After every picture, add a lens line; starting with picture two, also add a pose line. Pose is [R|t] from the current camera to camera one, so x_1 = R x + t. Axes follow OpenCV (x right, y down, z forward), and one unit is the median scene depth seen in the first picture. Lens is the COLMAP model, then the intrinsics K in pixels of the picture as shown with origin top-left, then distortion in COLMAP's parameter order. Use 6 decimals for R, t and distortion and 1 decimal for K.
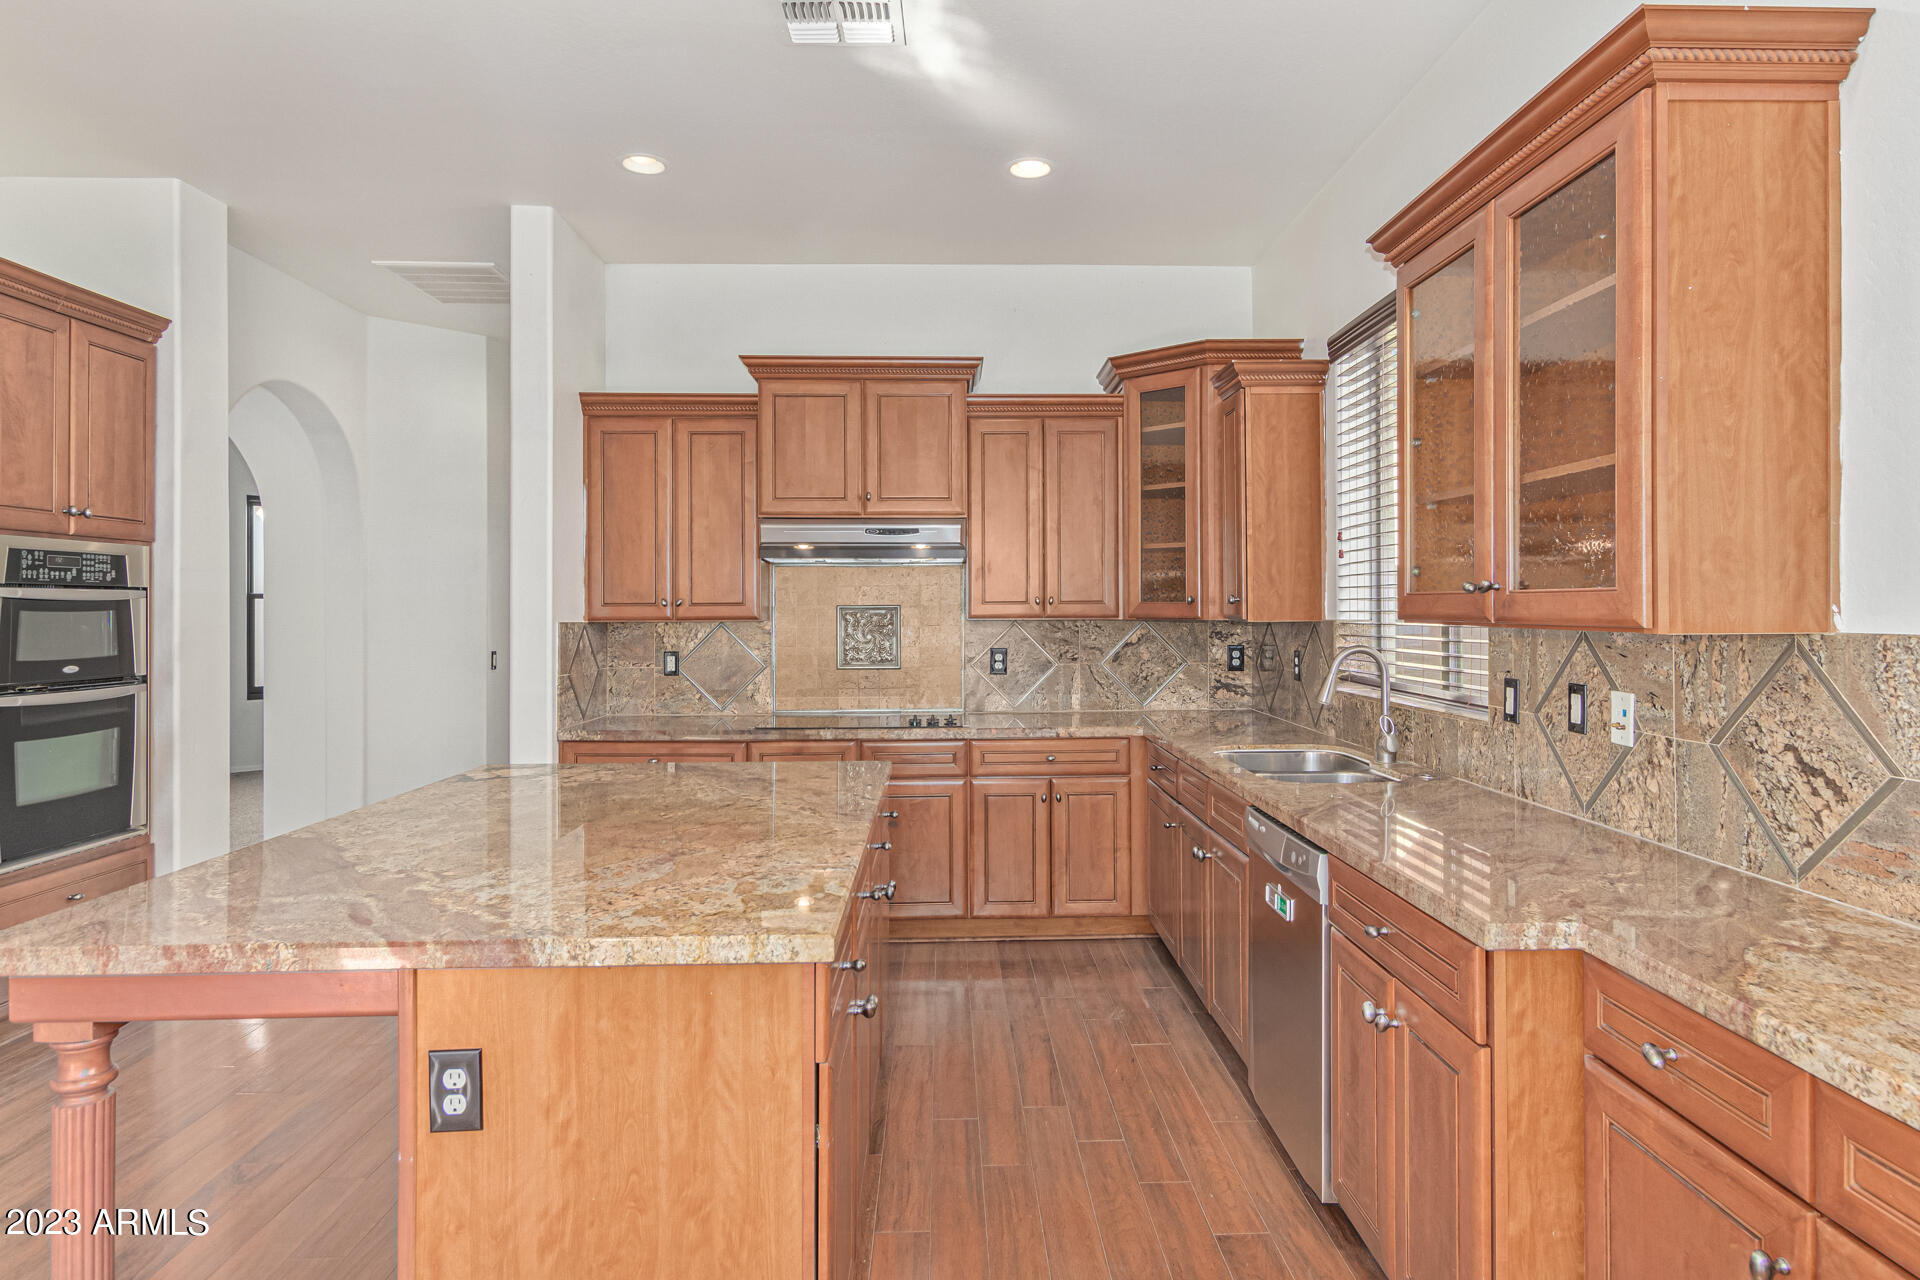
lens RADIAL K [[1094.7, 0, 973.2], [0, 1094.7, 606.0], [0, 0, 1]] dist [0.011957, -0.000234]
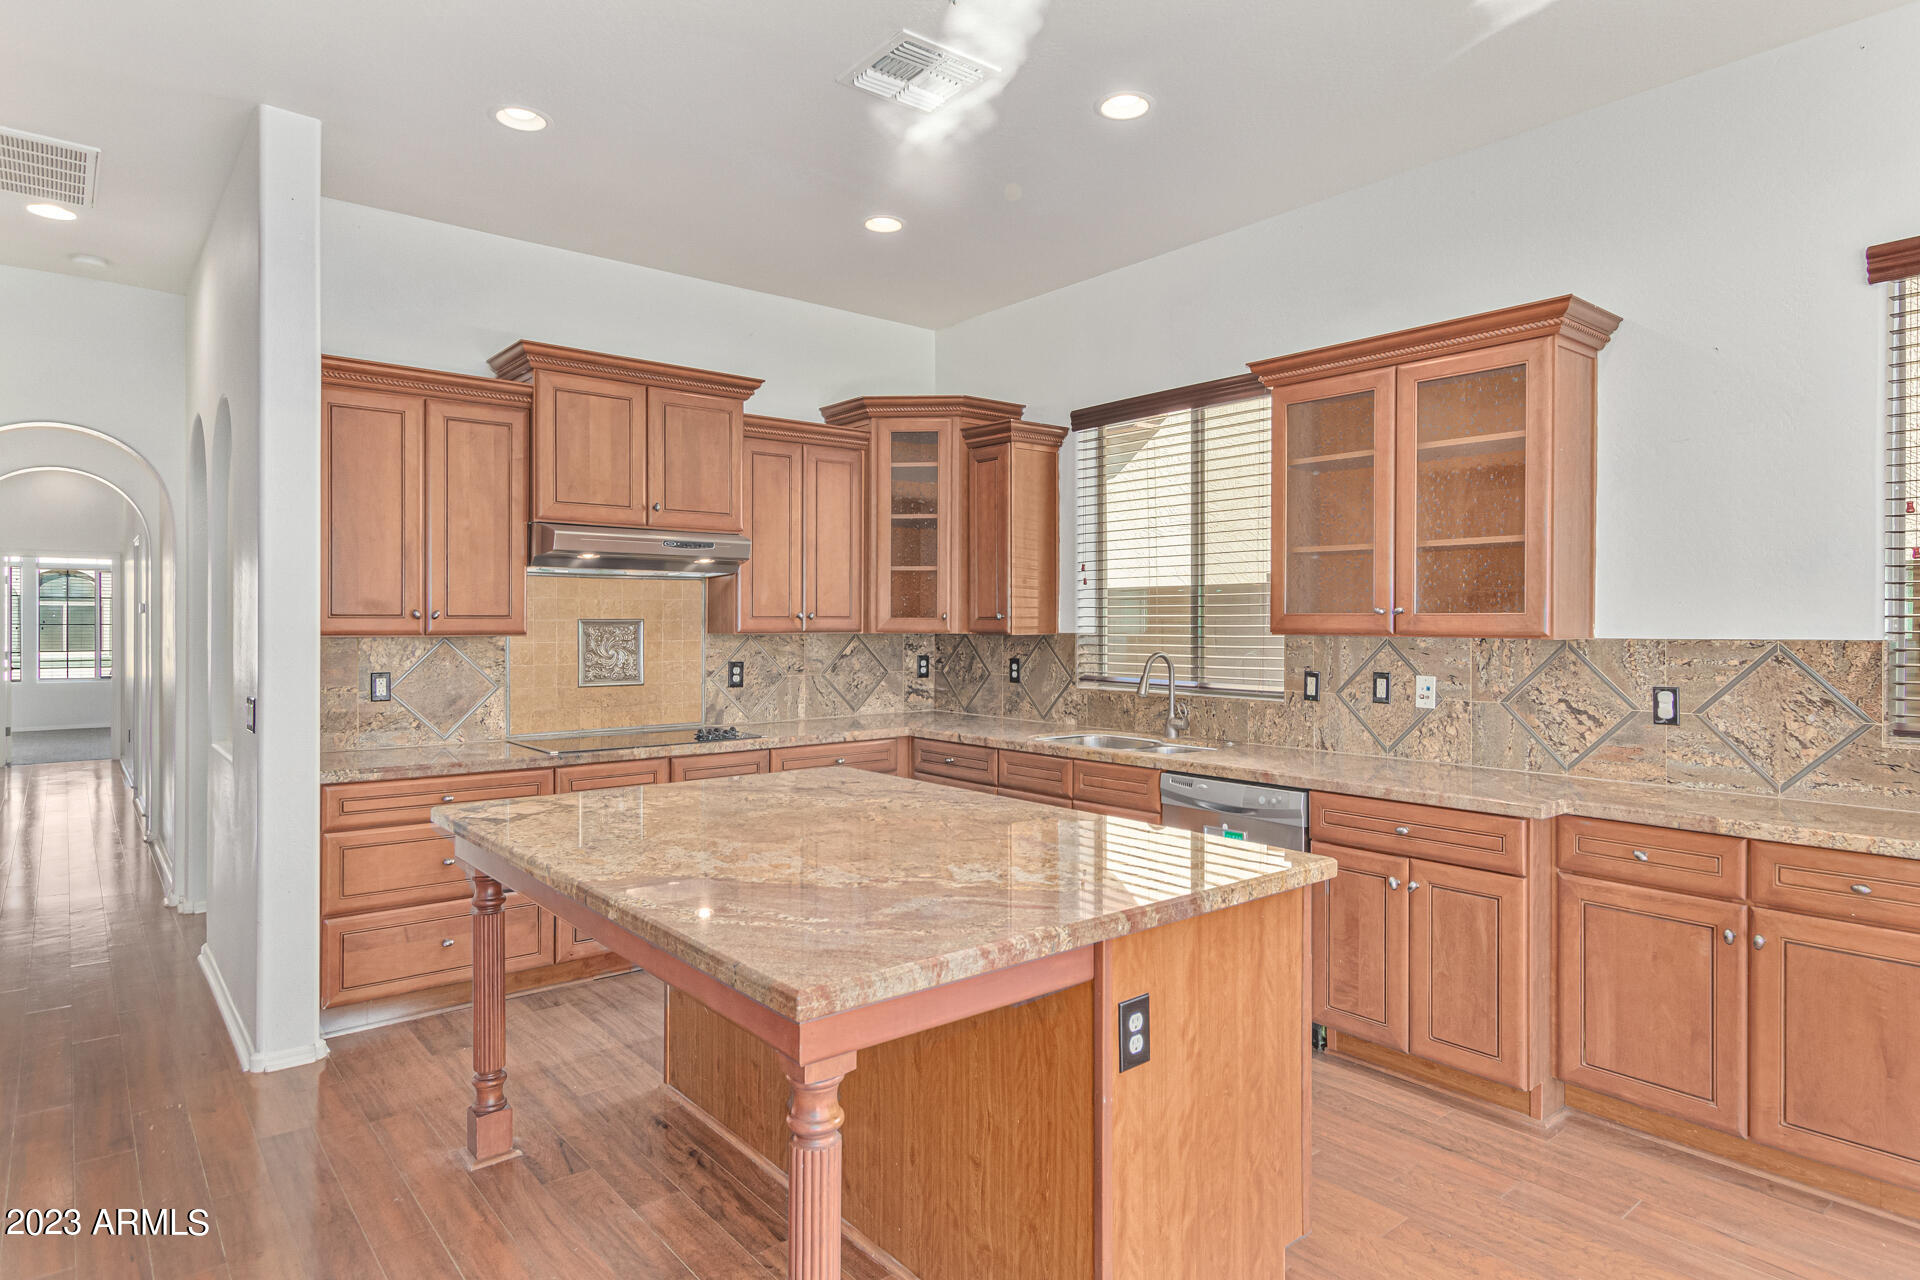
lens RADIAL K [[1080.9, 0, 977.6], [0, 1080.9, 632.6], [0, 0, 1]] dist [0.009330, 0.000854]
pose [[0.786393, -0.001281, 0.617725, -0.564984], [-0.005196, 0.999949, 0.008687, 0.001746], [-0.617704, -0.010041, 0.786347, 0.085329]]
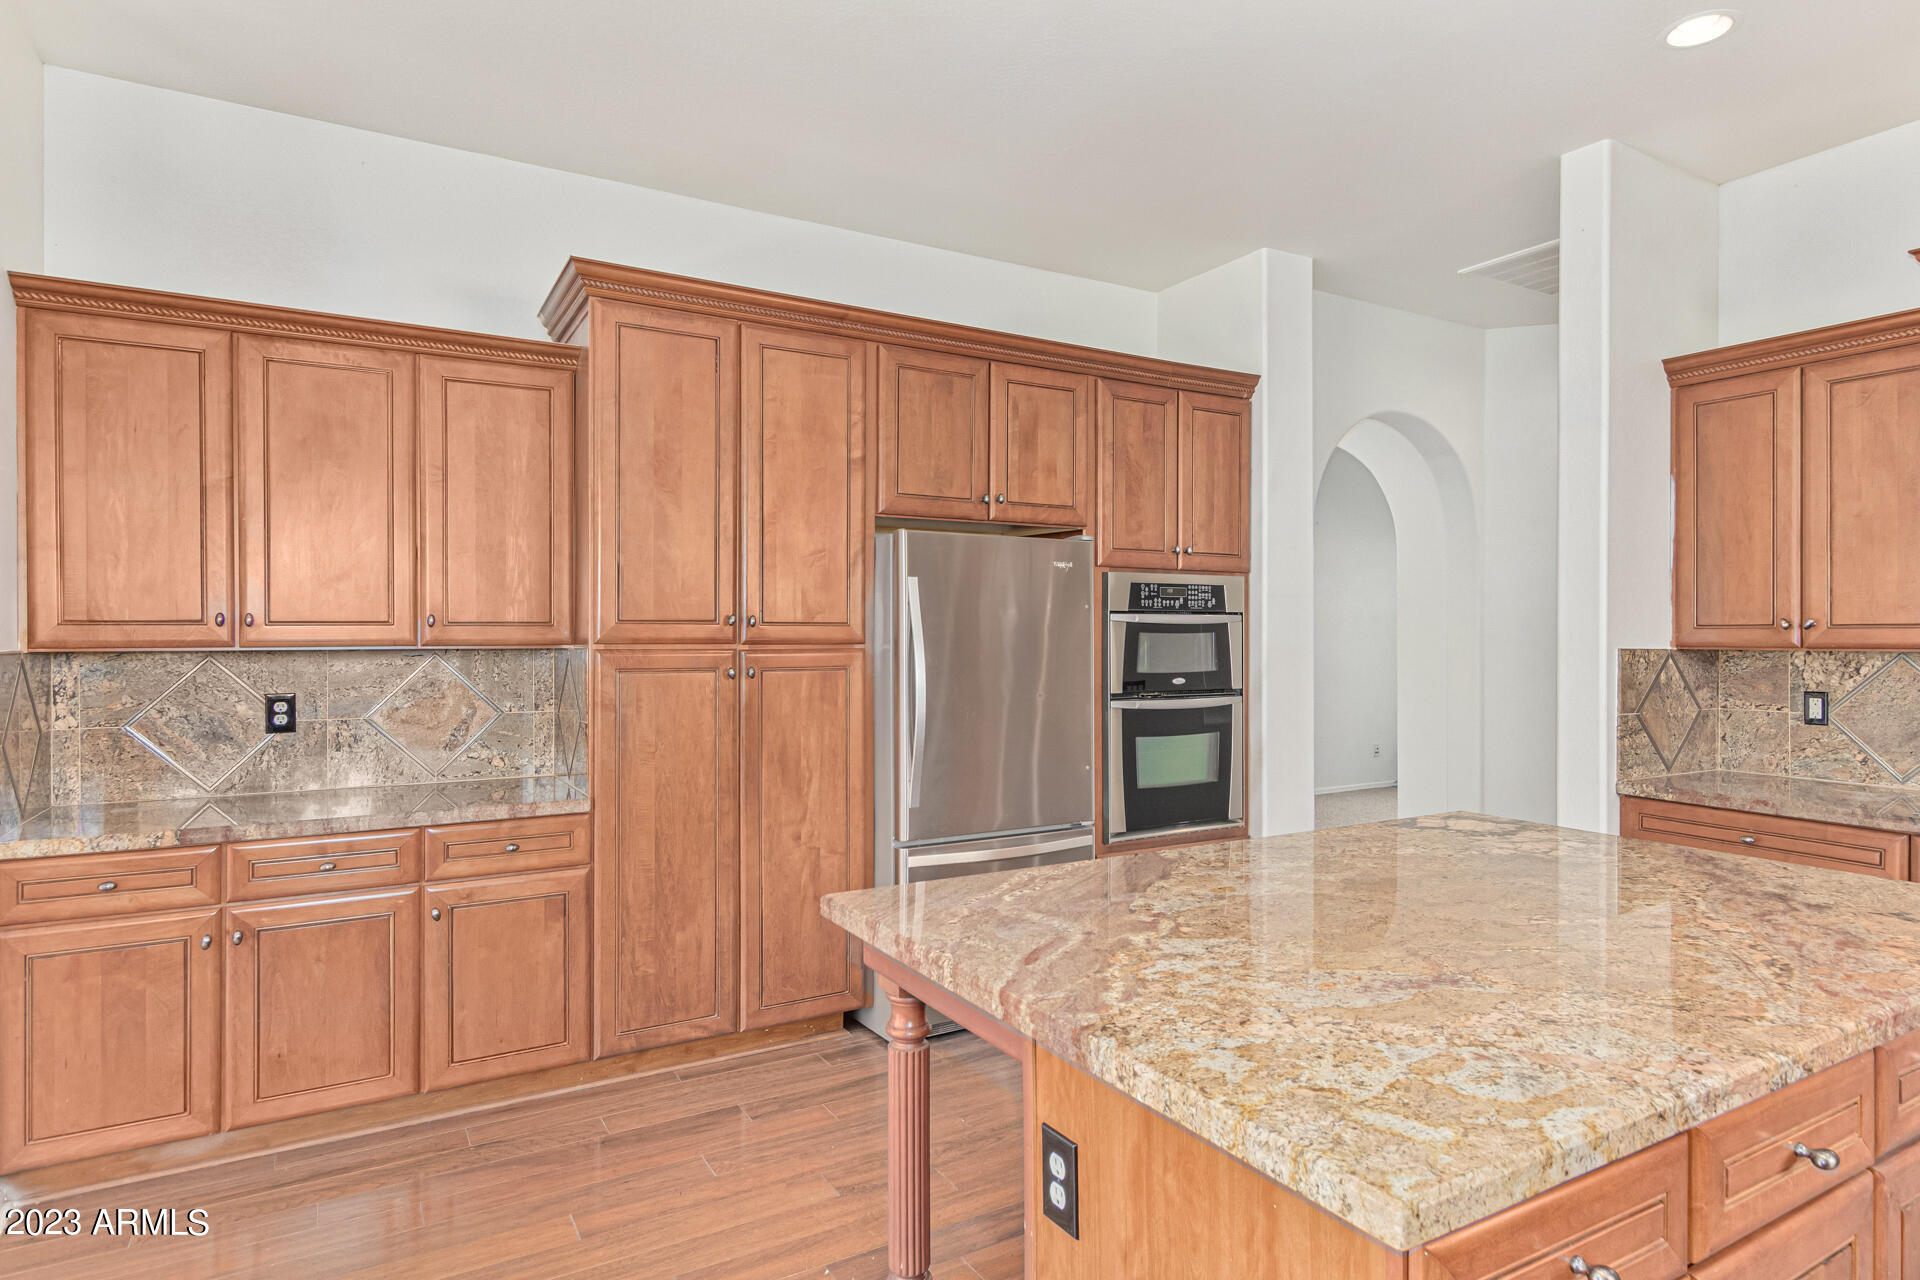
lens RADIAL K [[1080.9, 0, 977.6], [0, 1080.9, 632.6], [0, 0, 1]] dist [0.009330, 0.000854]
pose [[0.484296, 0.003302, -0.874898, 0.109722], [0.000563, 0.999991, 0.004086, -0.000636], [0.874904, -0.002472, 0.484290, 0.224756]]
